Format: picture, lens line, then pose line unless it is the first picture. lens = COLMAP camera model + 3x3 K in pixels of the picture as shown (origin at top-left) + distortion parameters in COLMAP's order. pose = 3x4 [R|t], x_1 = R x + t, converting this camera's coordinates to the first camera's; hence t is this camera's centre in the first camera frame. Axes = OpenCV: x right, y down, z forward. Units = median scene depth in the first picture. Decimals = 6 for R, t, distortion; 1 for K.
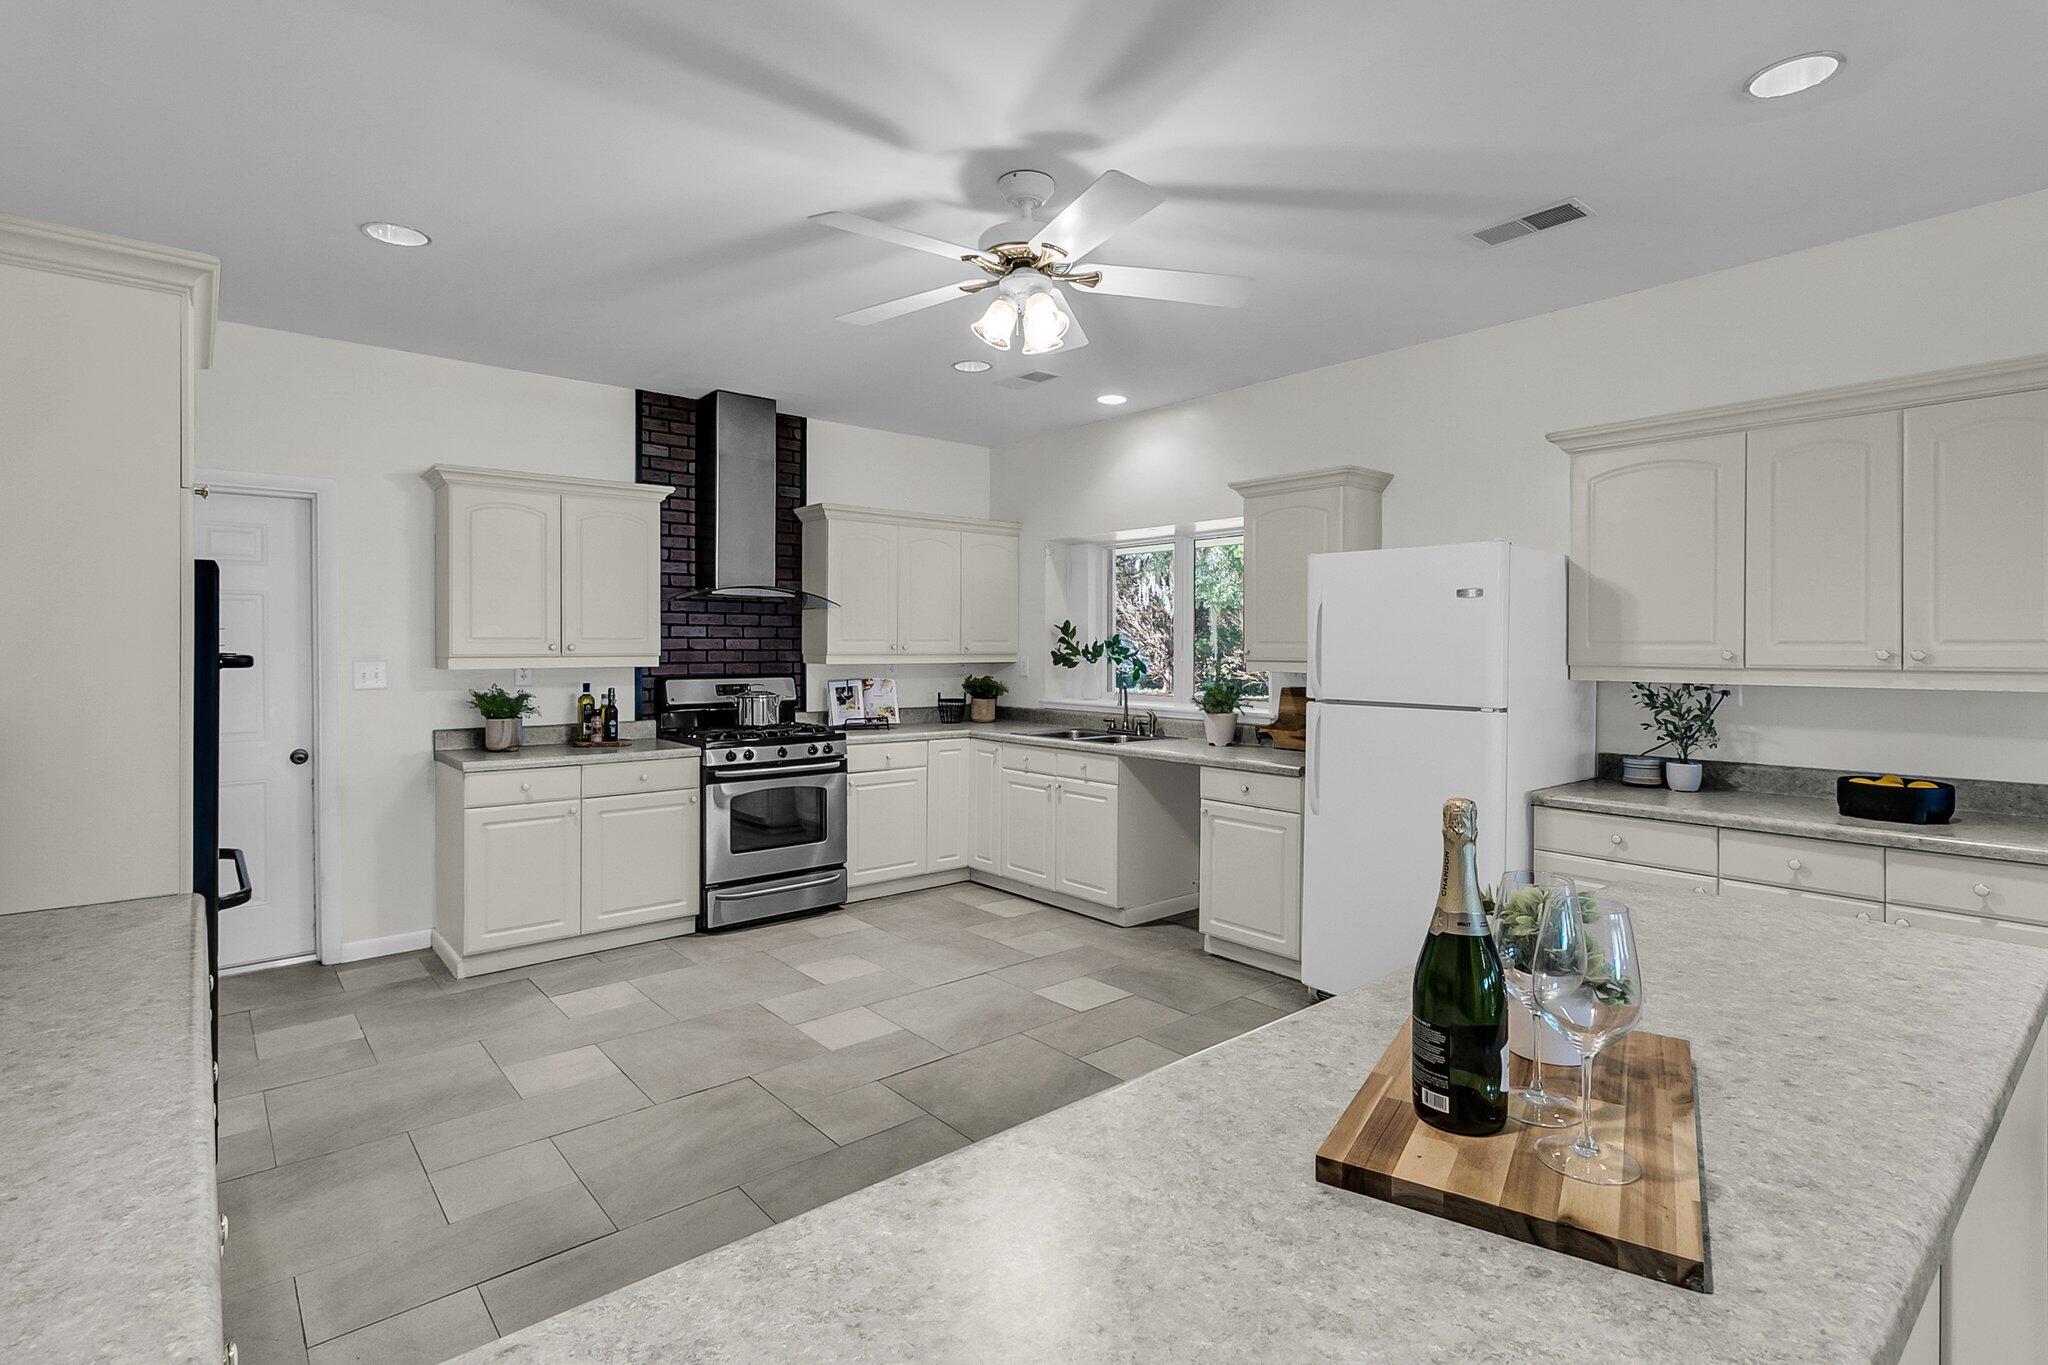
lens RADIAL K [[975.4, 0, 1033.0], [0, 975.4, 640.4], [0, 0, 1]] dist [0.002857, 0.000066]
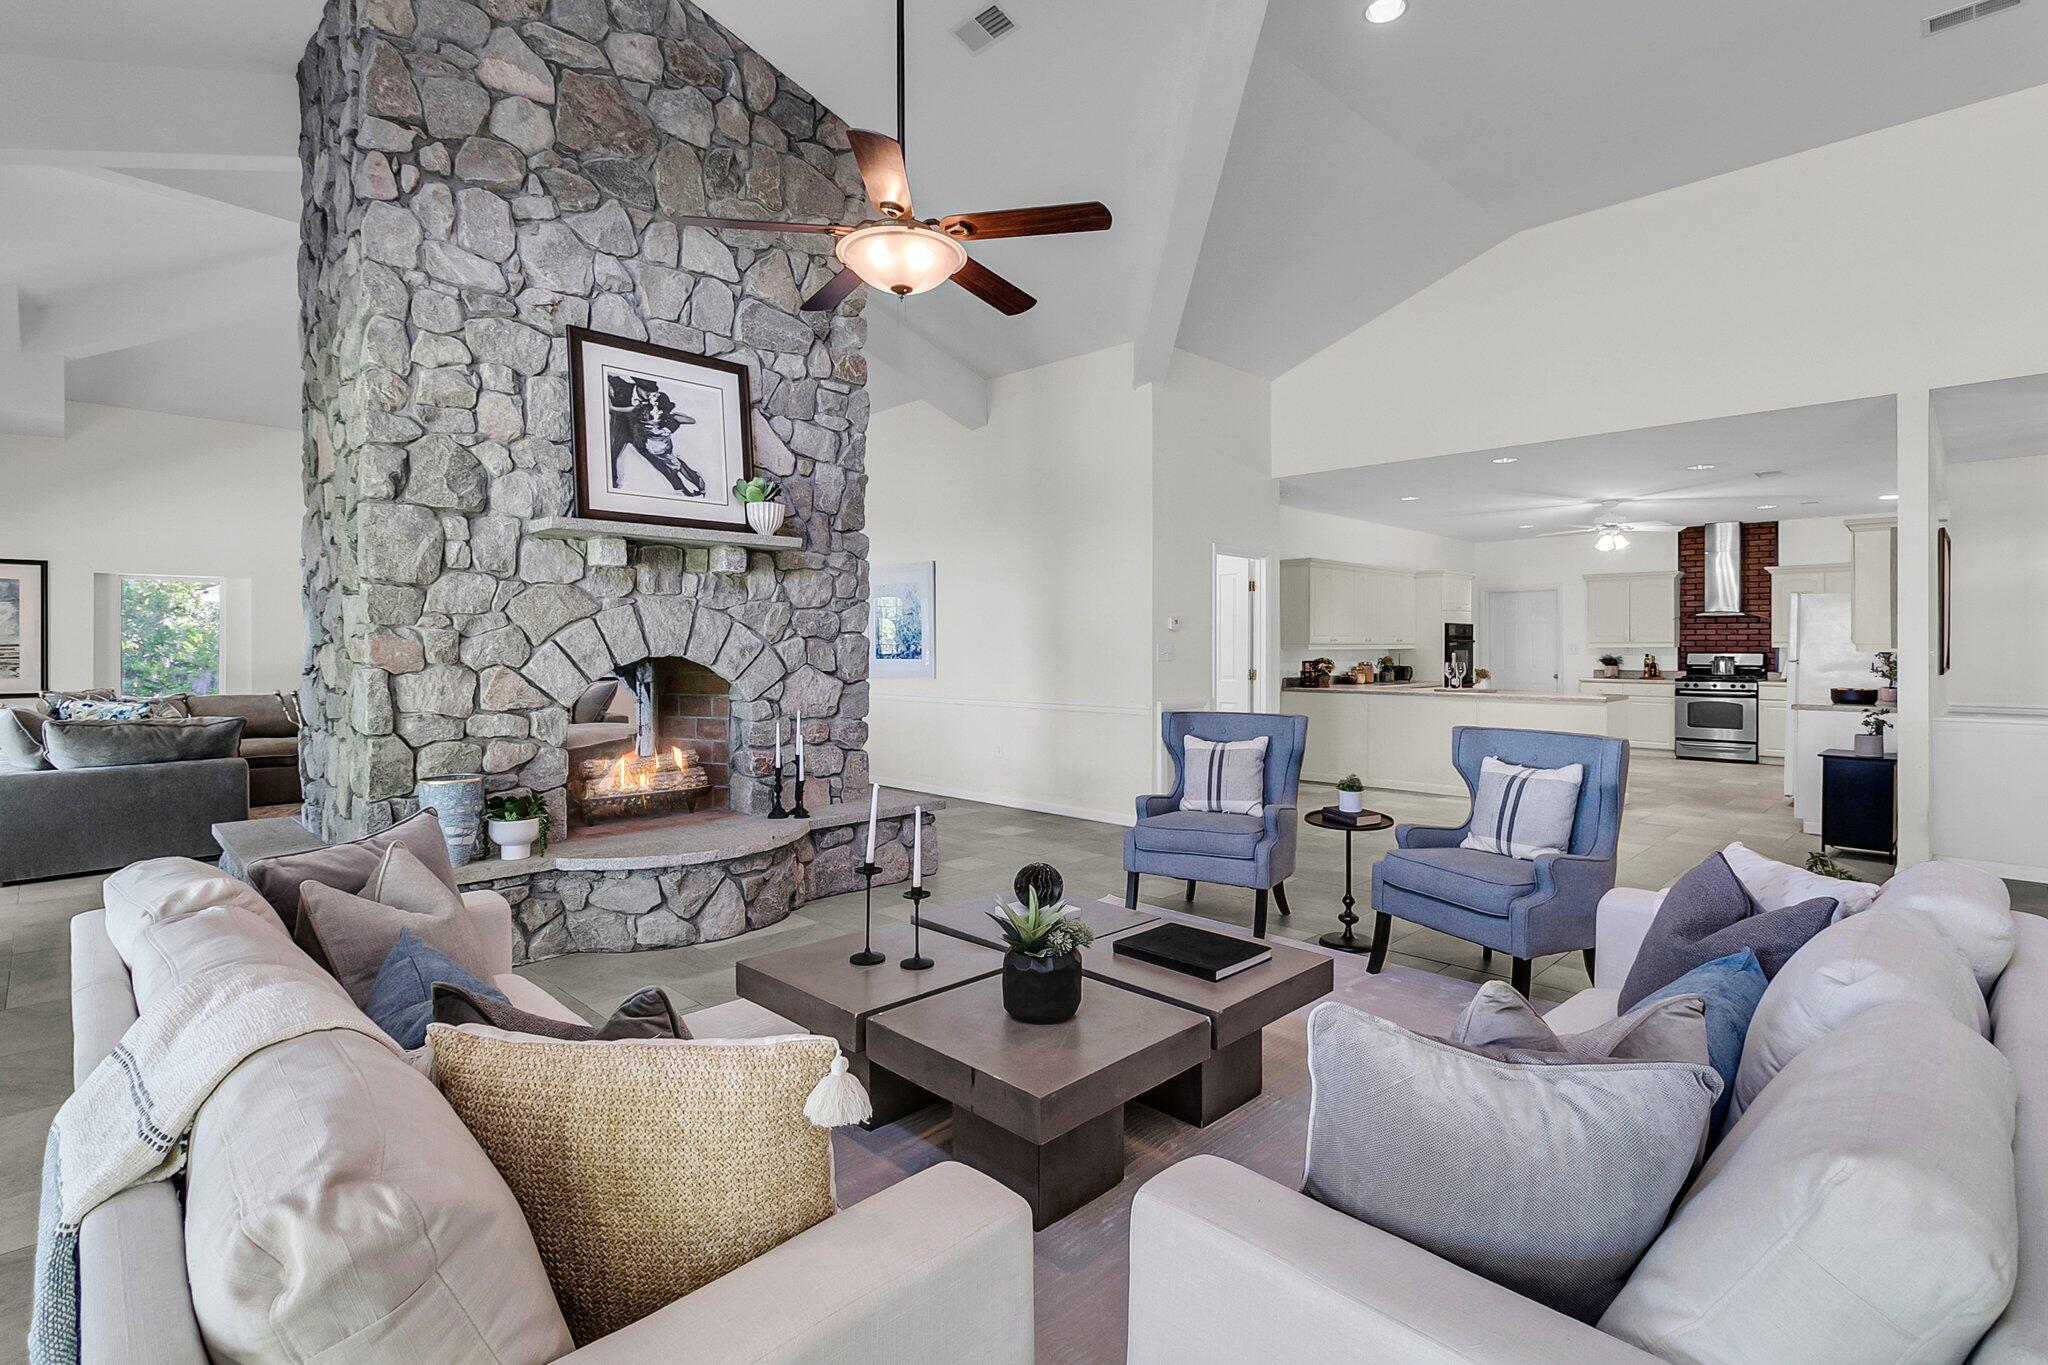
lens RADIAL K [[975.4, 0, 1043.6], [0, 975.4, 646.5], [0, 0, 1]] dist [0.002857, 0.000066]
pose [[0.083691, 0.000885, -0.996491, 1.885535], [0.005691, 0.999983, 0.001366, 0.013385], [0.996476, -0.005786, 0.083684, -0.733415]]
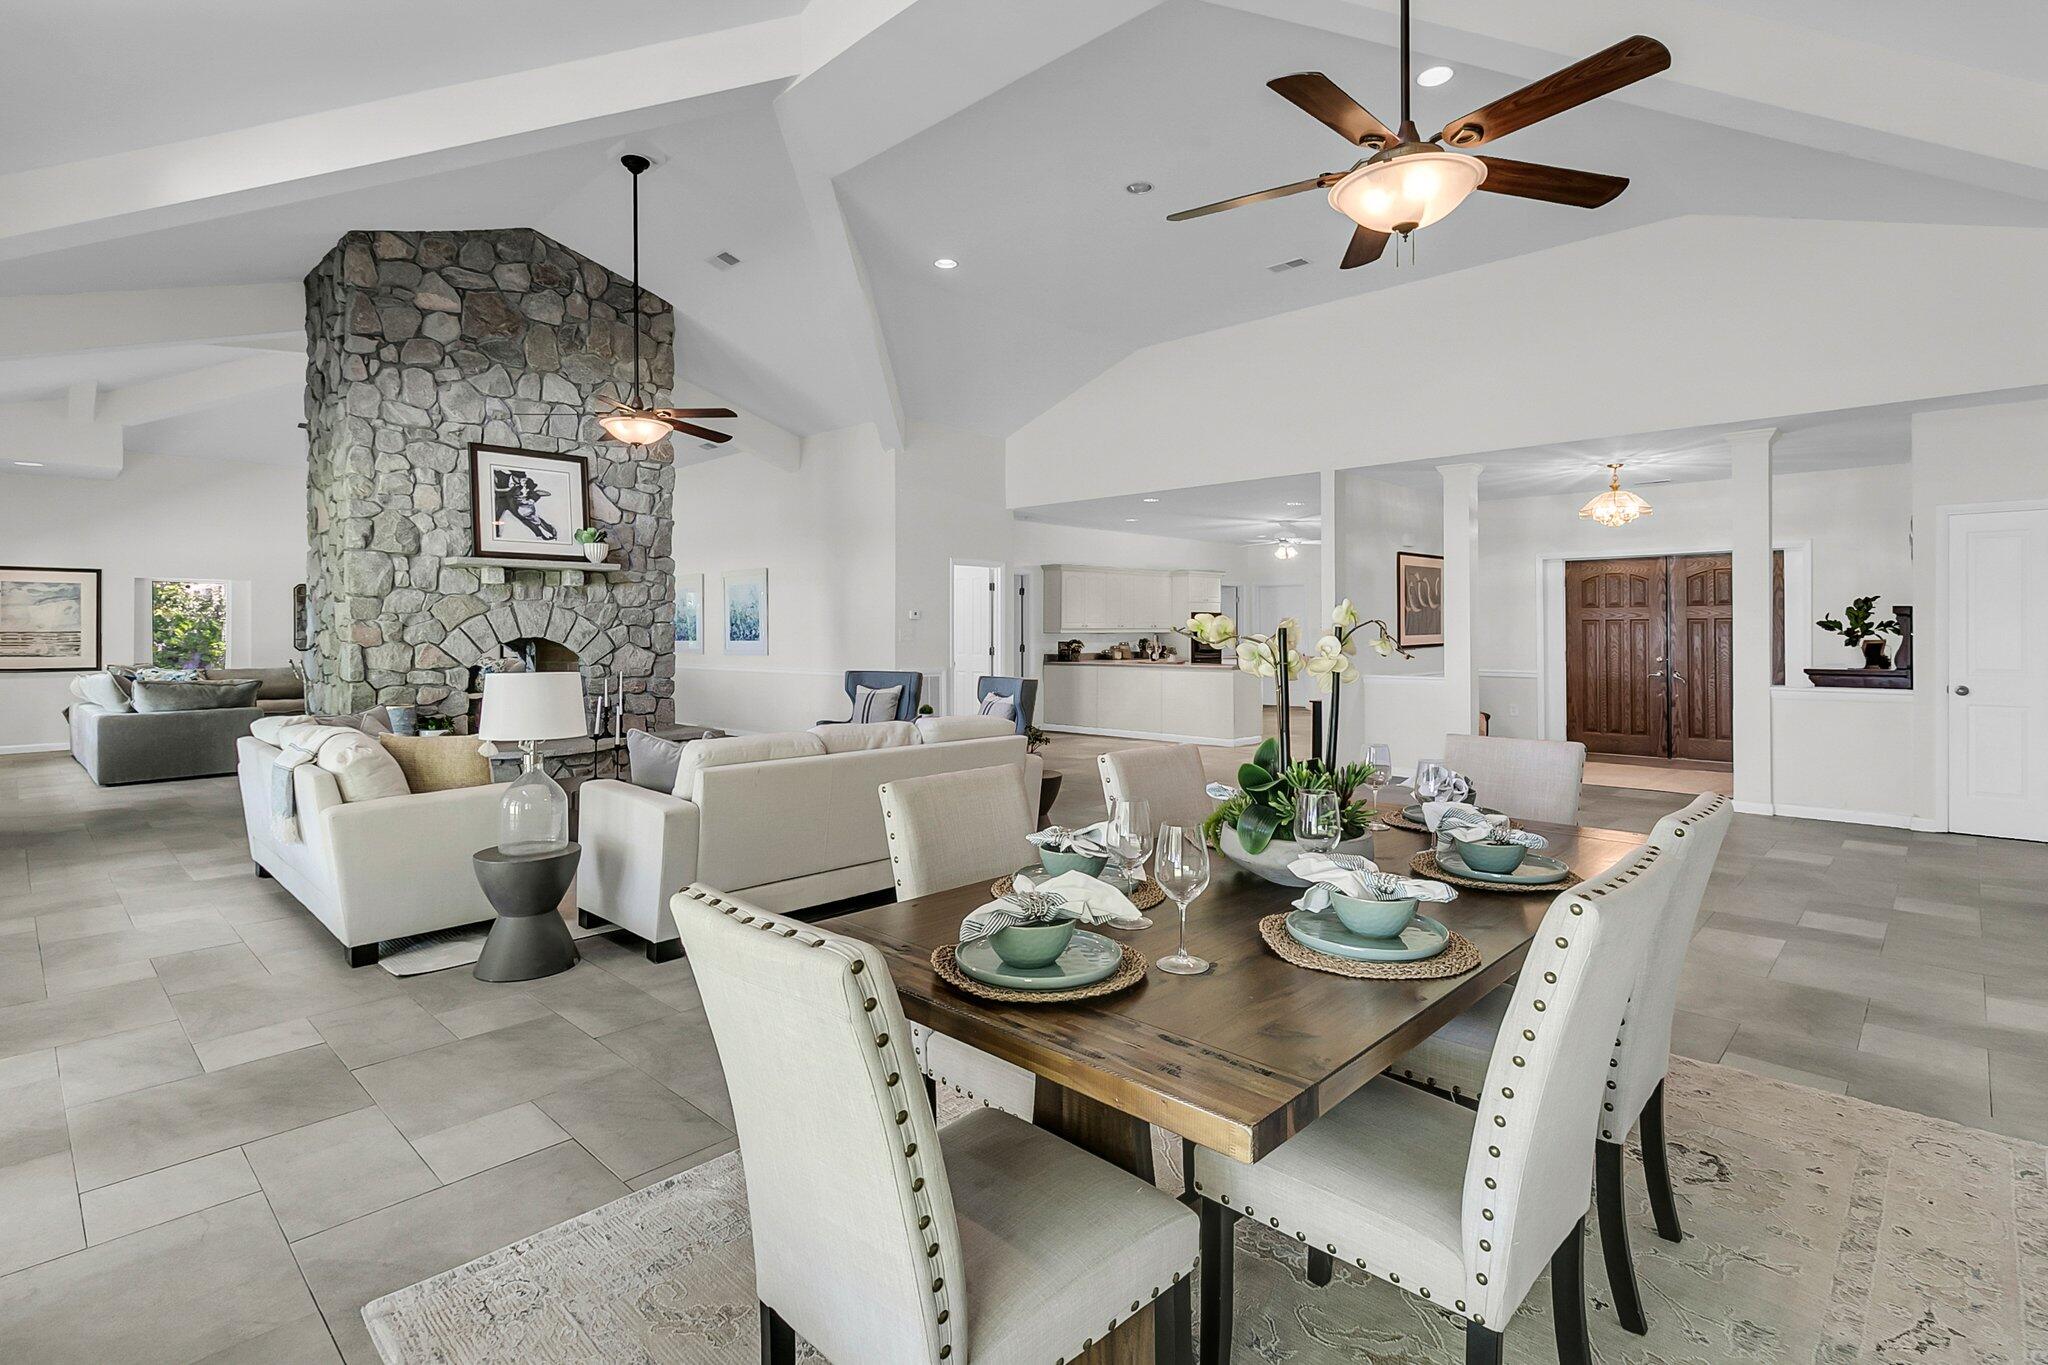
lens RADIAL K [[975.4, 0, 1040.5], [0, 975.4, 624.8], [0, 0, 1]] dist [0.002857, 0.000066]
pose [[0.105069, -0.005766, -0.994448, 2.581508], [0.007812, 0.999957, -0.004972, 0.016226], [0.994434, -0.007246, 0.105110, -0.356807]]
